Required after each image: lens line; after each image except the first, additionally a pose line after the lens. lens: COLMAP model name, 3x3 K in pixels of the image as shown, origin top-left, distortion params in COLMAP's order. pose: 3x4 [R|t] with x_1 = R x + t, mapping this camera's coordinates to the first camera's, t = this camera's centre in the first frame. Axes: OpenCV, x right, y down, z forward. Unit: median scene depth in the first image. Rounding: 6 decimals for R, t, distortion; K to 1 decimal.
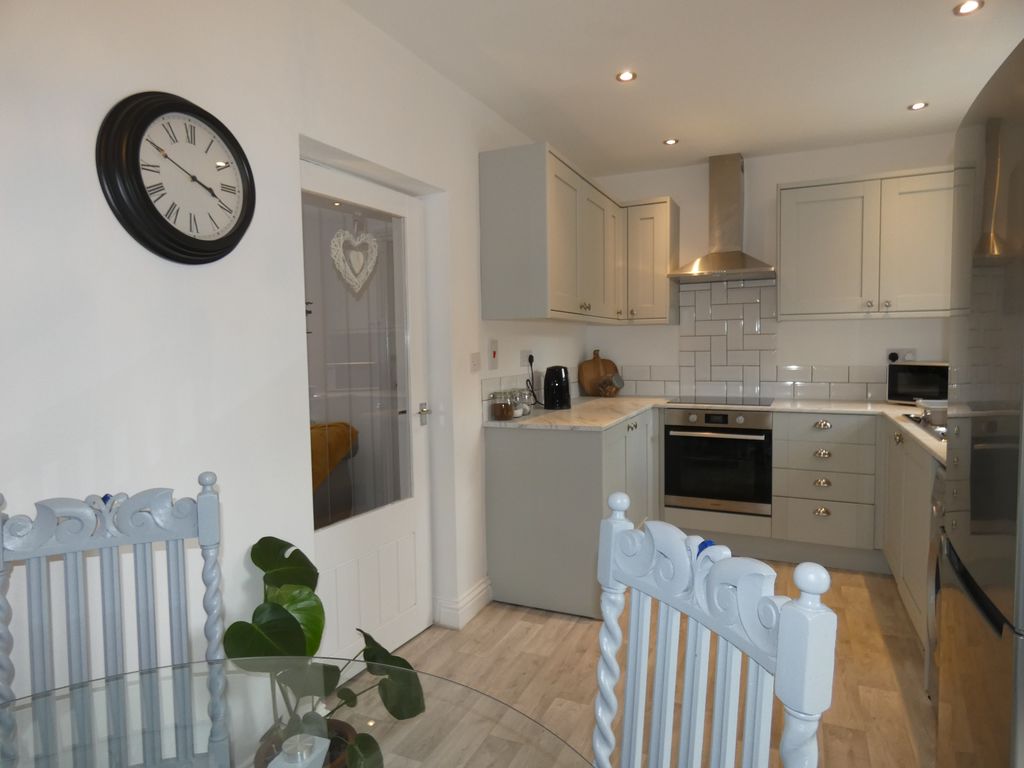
lens RADIAL K [[612.8, 0, 508.0], [0, 612.8, 379.7], [0, 0, 1]] dist [-0.000490, -0.001479]
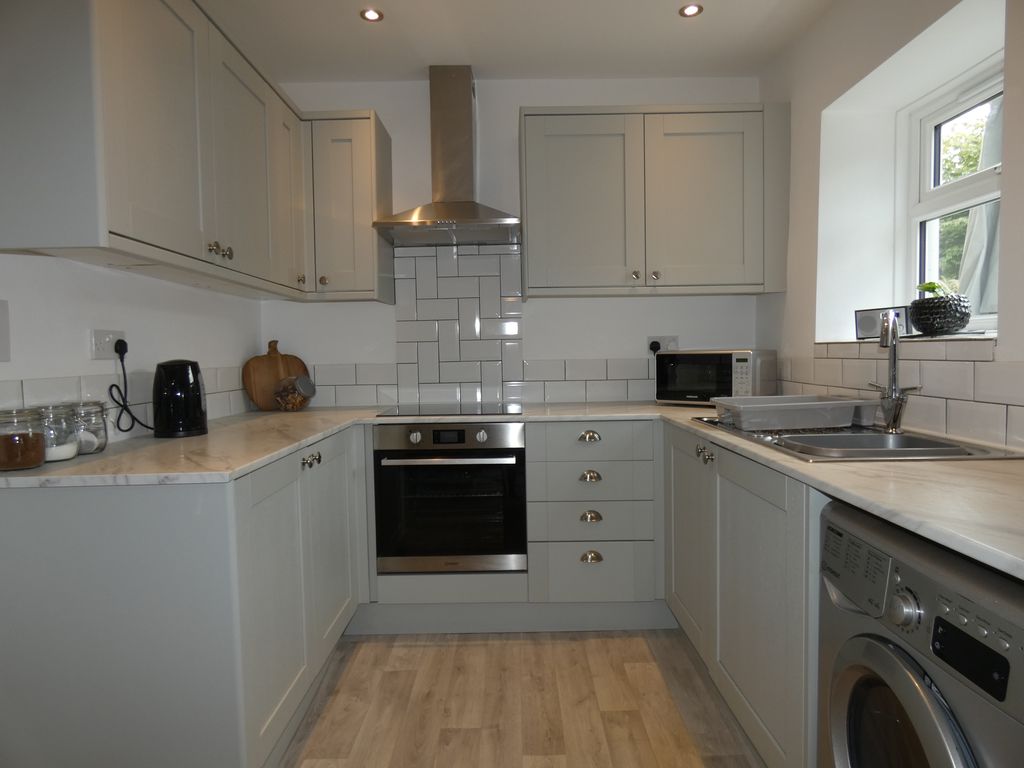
lens RADIAL K [[612.8, 0, 511.6], [0, 612.8, 379.6], [0, 0, 1]] dist [-0.000490, -0.001479]
pose [[0.904921, -0.020297, 0.425096, 0.115840], [0.028472, 0.999511, -0.012887, 0.011532], [-0.424626, 0.023766, 0.905057, 0.355818]]
